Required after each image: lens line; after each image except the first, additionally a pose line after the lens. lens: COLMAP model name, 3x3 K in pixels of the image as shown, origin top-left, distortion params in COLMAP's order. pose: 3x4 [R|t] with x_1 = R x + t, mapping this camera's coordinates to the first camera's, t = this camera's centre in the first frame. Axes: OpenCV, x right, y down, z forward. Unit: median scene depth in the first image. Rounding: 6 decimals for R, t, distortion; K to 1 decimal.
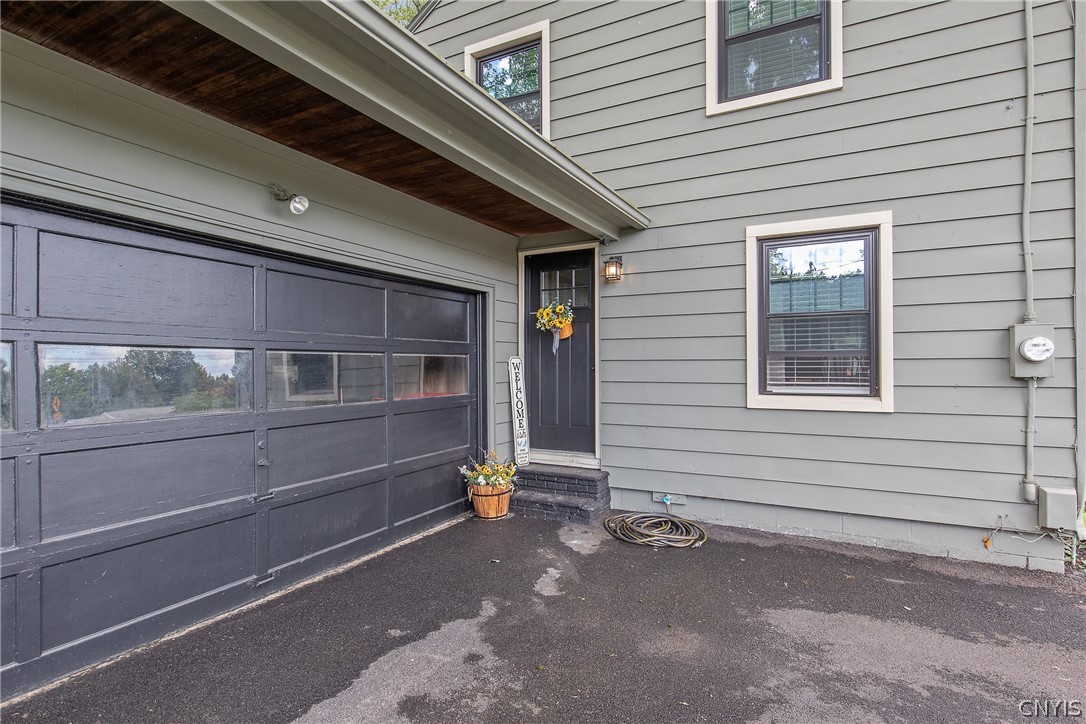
lens RADIAL K [[542.2, 0, 544.4], [0, 542.2, 362.1], [0, 0, 1]] dist [-0.012421, 0.000560]
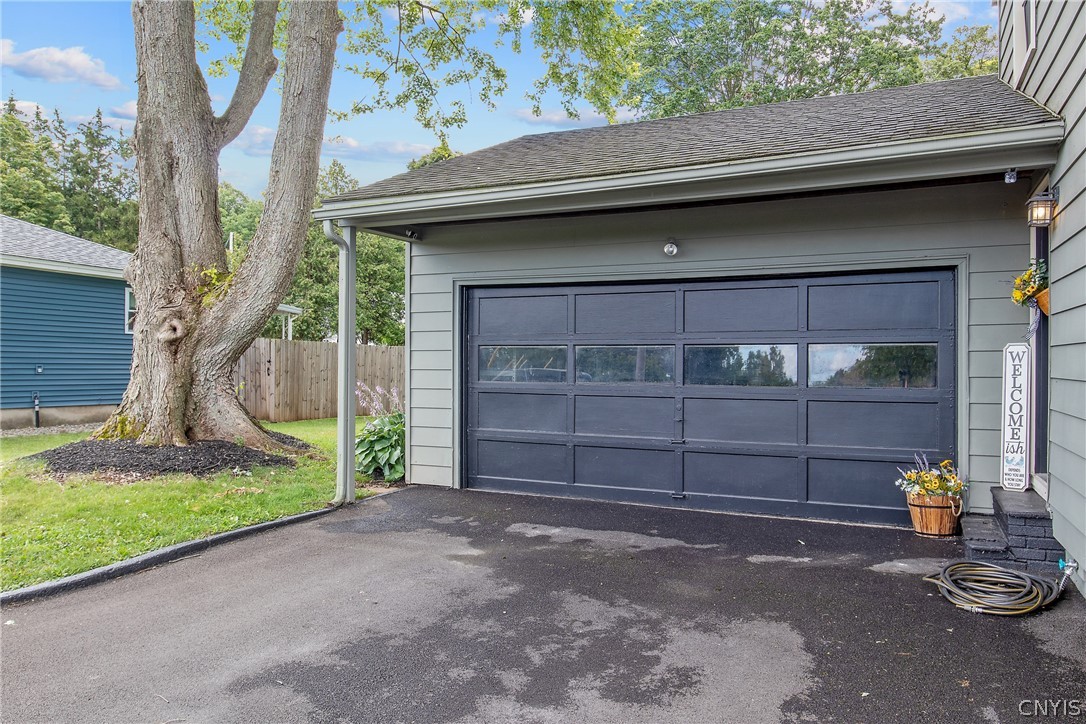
lens RADIAL K [[769.8, 0, 542.6], [0, 769.8, 361.9], [0, 0, 1]] dist [-0.003779, -0.002791]
pose [[0.041874, 0.003329, -0.999117, 1.330455], [0.003670, 0.999987, 0.003485, 0.012972], [0.999116, -0.003813, 0.041861, 0.430010]]
